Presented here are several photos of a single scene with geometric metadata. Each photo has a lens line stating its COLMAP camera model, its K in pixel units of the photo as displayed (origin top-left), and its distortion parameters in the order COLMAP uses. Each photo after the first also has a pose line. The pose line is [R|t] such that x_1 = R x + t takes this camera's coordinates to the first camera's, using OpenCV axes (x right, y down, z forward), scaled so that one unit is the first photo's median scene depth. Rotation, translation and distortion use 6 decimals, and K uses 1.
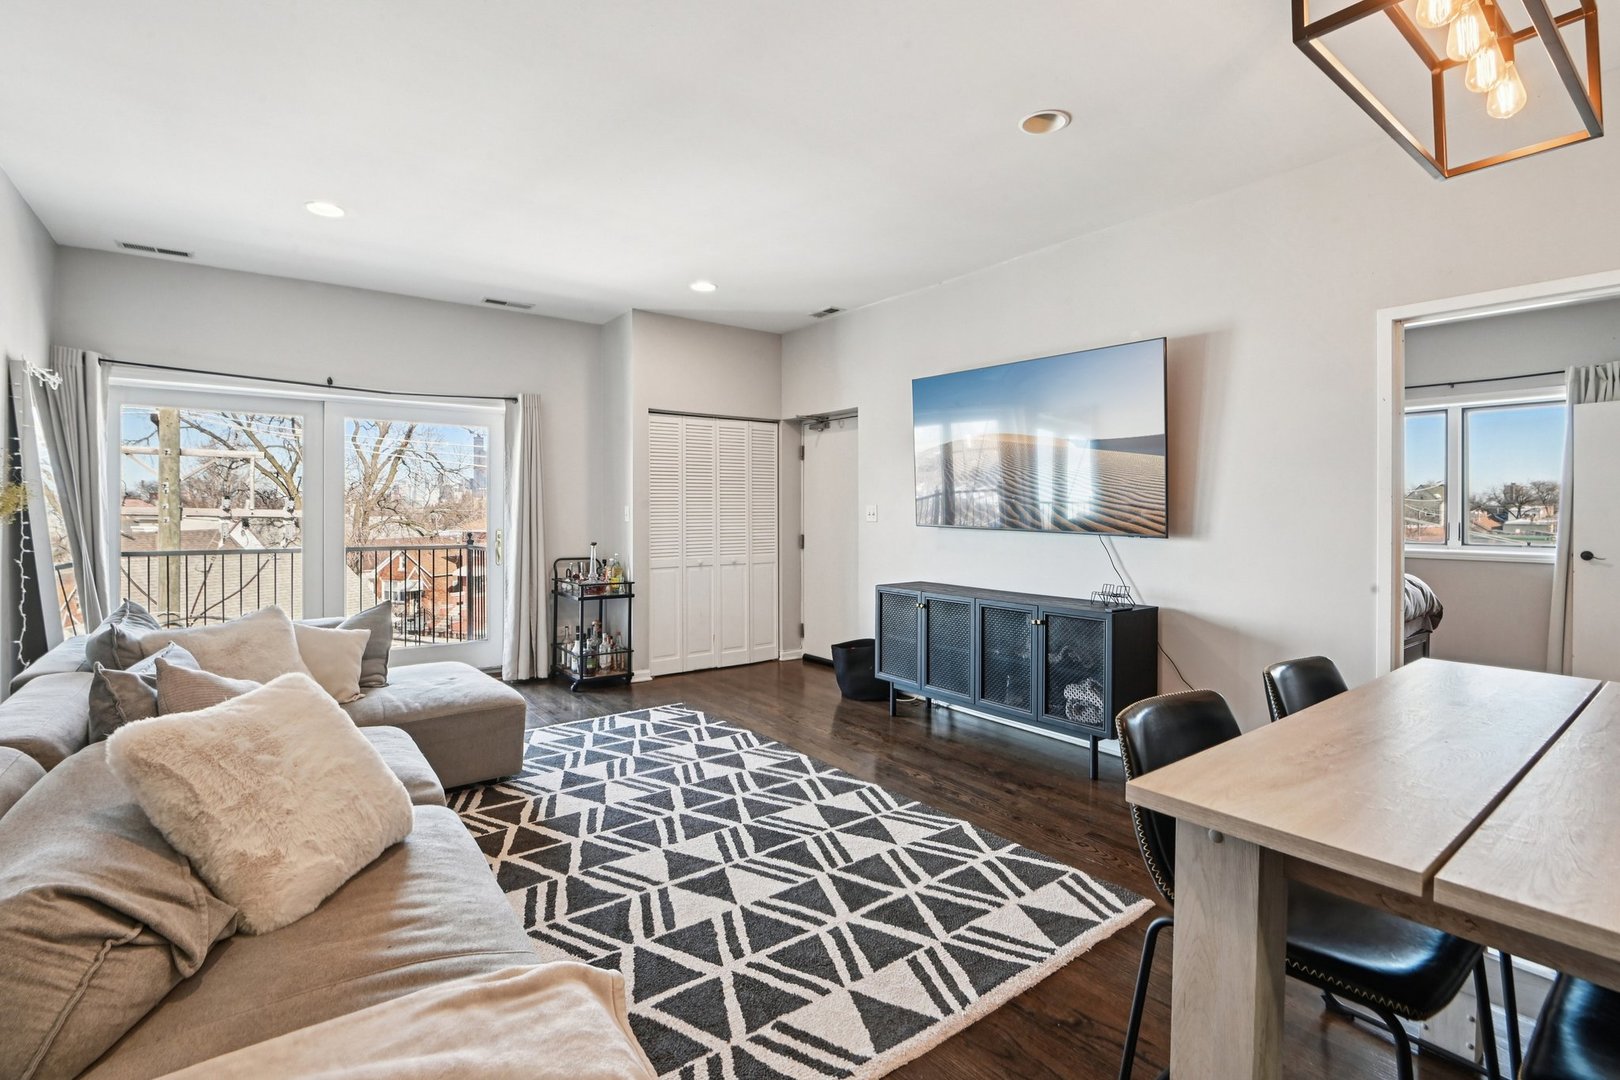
lens RADIAL K [[748.0, 0, 805.1], [0, 748.0, 514.6], [0, 0, 1]] dist [-0.016869, -0.002160]
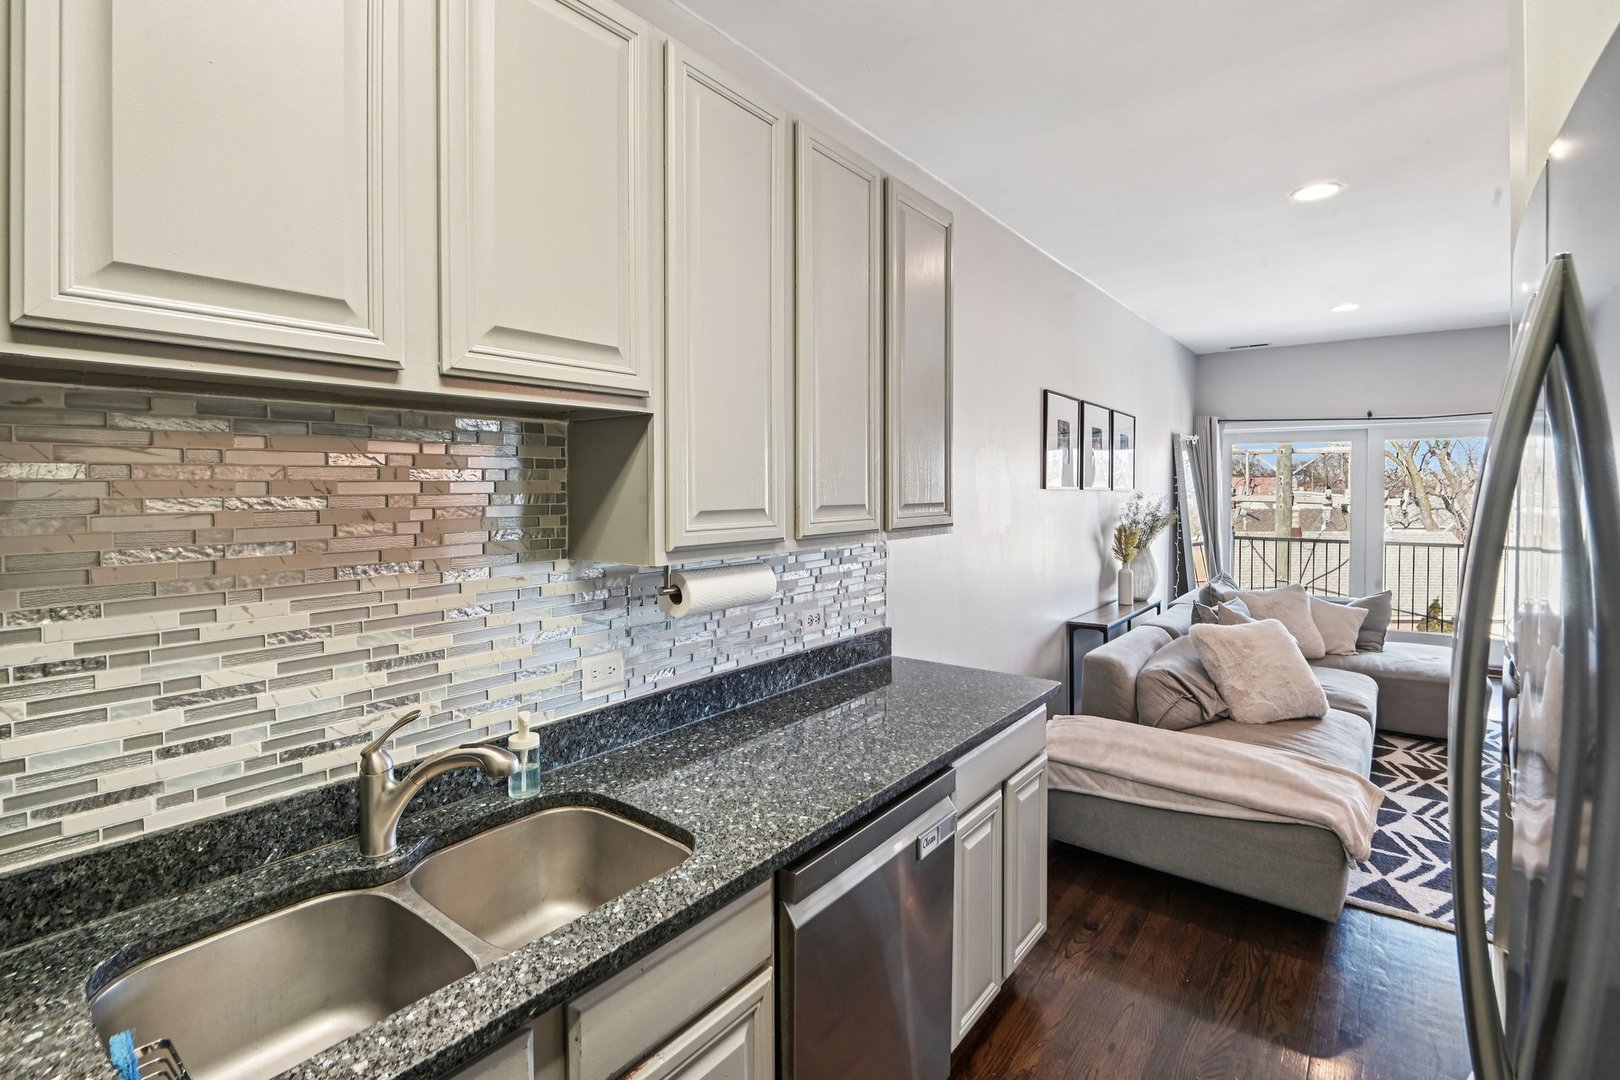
lens RADIAL K [[755.3, 0, 794.7], [0, 755.3, 502.9], [0, 0, 1]] dist [-0.016413, -0.003226]
pose [[0.255792, 0.019712, -0.966531, 0.582210], [-0.001081, 0.999797, 0.020104, -0.085539], [0.966731, -0.004097, 0.255762, -0.475033]]
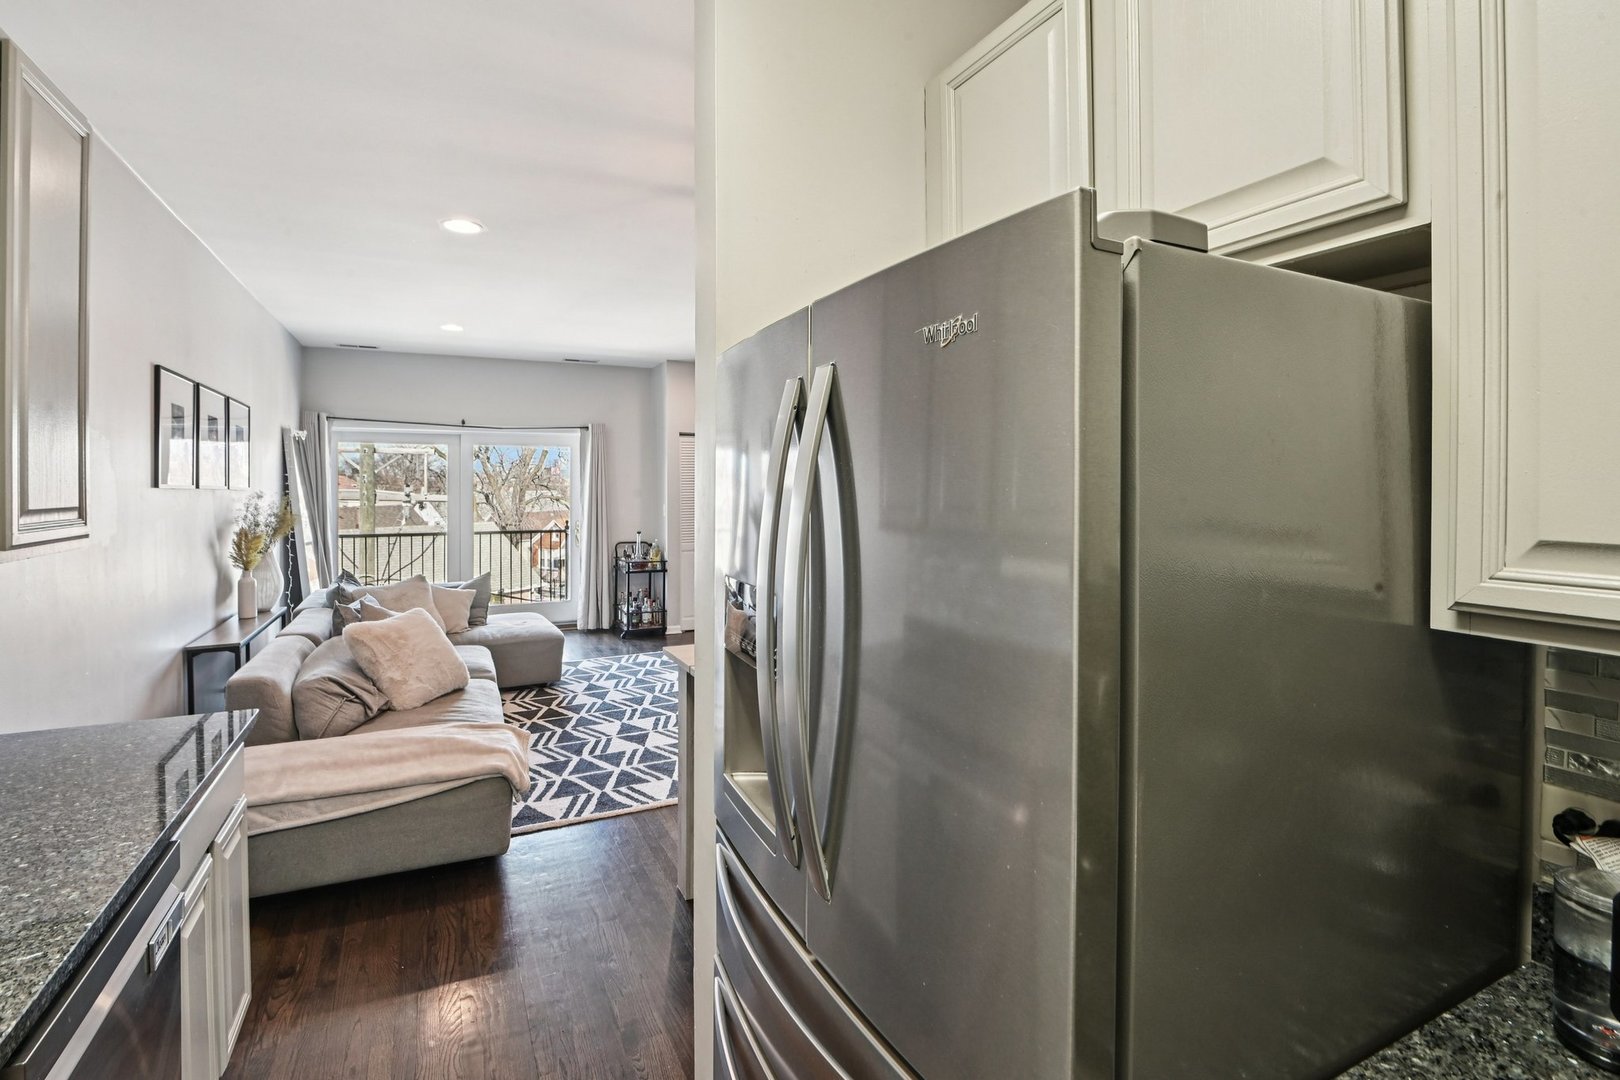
lens RADIAL K [[760.2, 0, 806.2], [0, 760.2, 489.4], [0, 0, 1]] dist [-0.015789, -0.000930]
pose [[0.982773, 0.000233, -0.184817, 0.514106], [0.000542, 0.999991, 0.004147, -0.085385], [0.184816, -0.004175, 0.982764, -0.590467]]
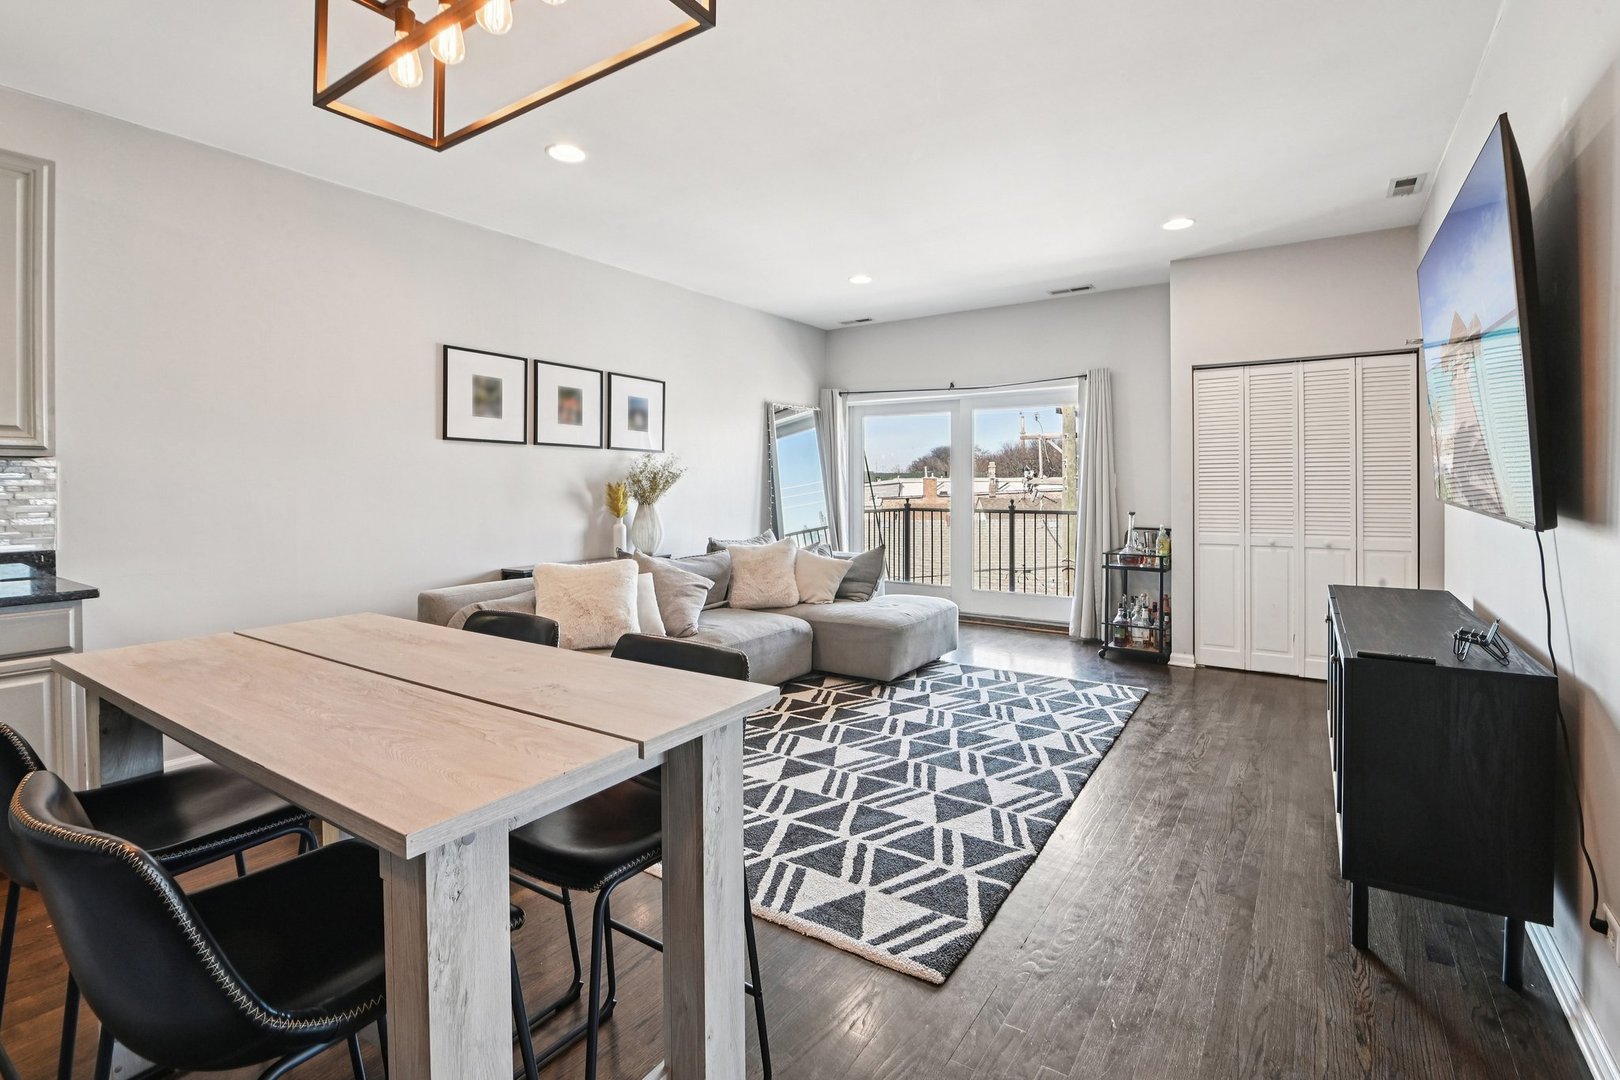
lens RADIAL K [[760.2, 0, 806.2], [0, 760.2, 489.4], [0, 0, 1]] dist [-0.015789, -0.000930]
pose [[0.323567, 0.006885, -0.946180, 0.958770], [-0.001451, 0.999976, 0.006780, 0.002599], [0.946204, -0.000821, 0.323569, 0.502780]]
